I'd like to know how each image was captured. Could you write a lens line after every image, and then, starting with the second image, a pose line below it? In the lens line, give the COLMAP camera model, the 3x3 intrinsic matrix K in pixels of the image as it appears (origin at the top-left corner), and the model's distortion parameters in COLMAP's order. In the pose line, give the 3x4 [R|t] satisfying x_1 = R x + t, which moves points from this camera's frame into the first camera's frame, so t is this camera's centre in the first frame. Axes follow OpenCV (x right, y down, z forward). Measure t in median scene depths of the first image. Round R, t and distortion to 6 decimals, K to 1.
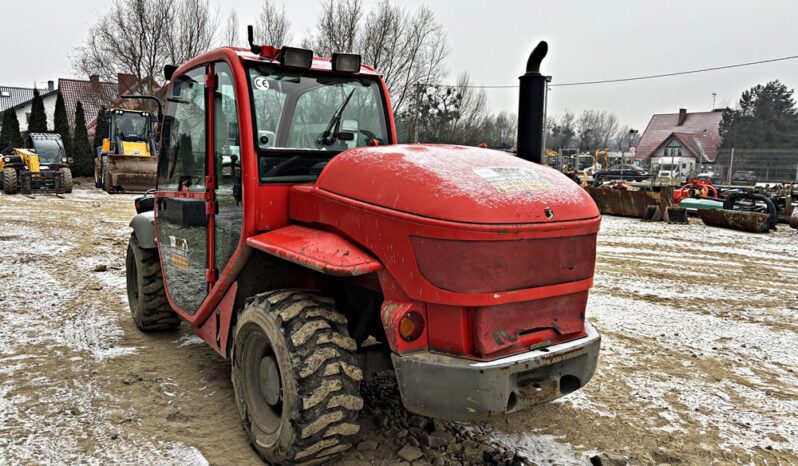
lens RADIAL K [[597.9, 0, 401.4], [0, 597.9, 242.5], [0, 0, 1]] dist [0.062160, -0.076290]
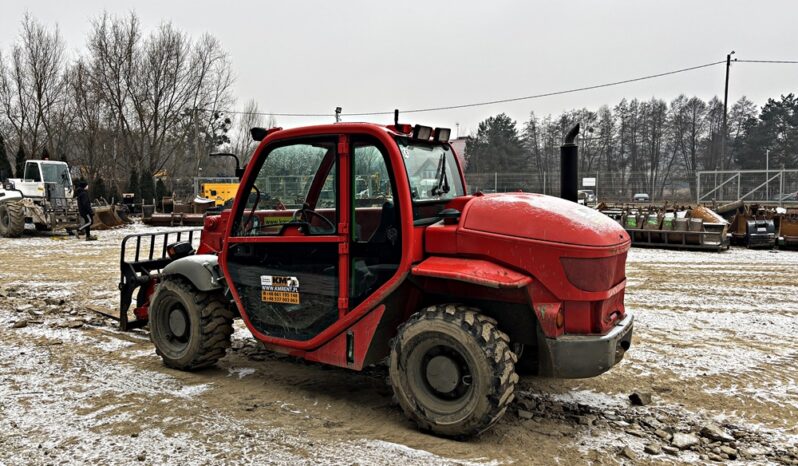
lens RADIAL K [[607.6, 0, 397.1], [0, 607.6, 232.5], [0, 0, 1]] dist [0.061196, -0.071321]
pose [[0.919580, -0.055866, 0.388910, -0.110161], [0.076745, 0.996313, -0.038346, -0.005340], [-0.385334, 0.065109, 0.920477, -0.030244]]
